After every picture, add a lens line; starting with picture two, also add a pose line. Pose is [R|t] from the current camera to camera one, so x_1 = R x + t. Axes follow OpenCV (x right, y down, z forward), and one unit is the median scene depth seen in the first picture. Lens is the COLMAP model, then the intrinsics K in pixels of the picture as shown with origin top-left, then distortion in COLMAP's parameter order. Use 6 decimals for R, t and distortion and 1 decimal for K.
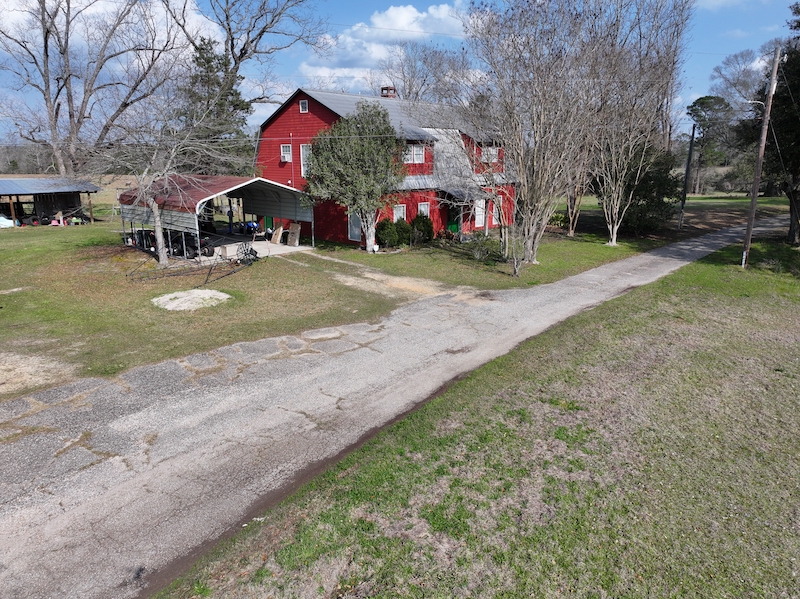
lens RADIAL K [[549.6, 0, 401.4], [0, 549.6, 304.1], [0, 0, 1]] dist [0.005742, 0.019692]
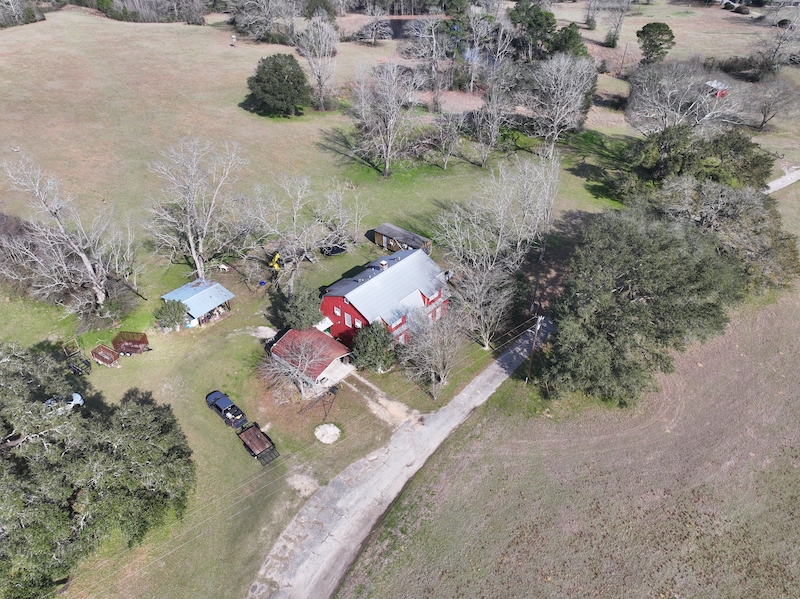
lens RADIAL K [[549.6, 0, 399.5], [0, 549.6, 298.5], [0, 0, 1]] dist [0.005742, 0.019692]
pose [[0.999538, -0.014365, 0.026788, -0.037565], [0.003472, 0.929479, 0.368858, -1.779380], [-0.030197, -0.368595, 0.929100, -1.564413]]
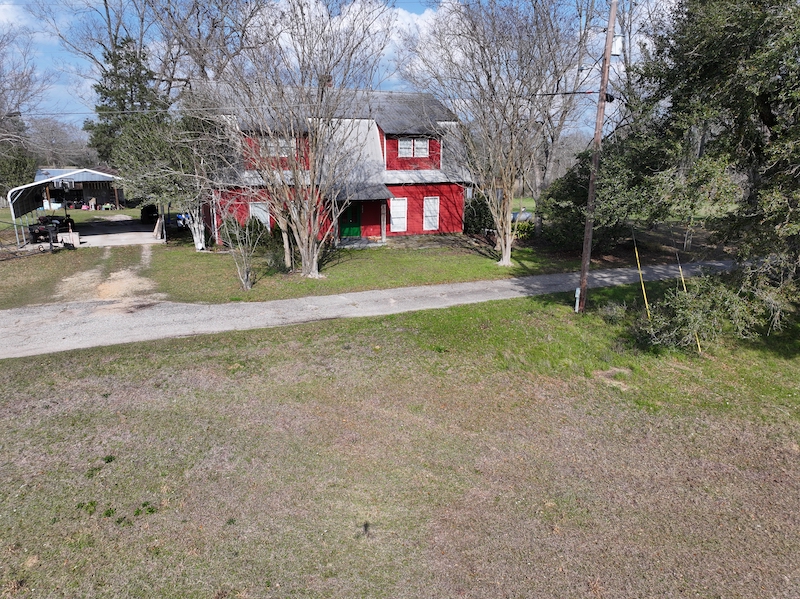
lens RADIAL K [[549.6, 0, 399.4], [0, 549.6, 296.4], [0, 0, 1]] dist [0.005742, 0.019692]
pose [[0.911498, 0.104074, -0.397919, 0.893801], [-0.108167, 0.994058, 0.012217, -0.089009], [0.396826, 0.031906, 0.917339, 0.377554]]
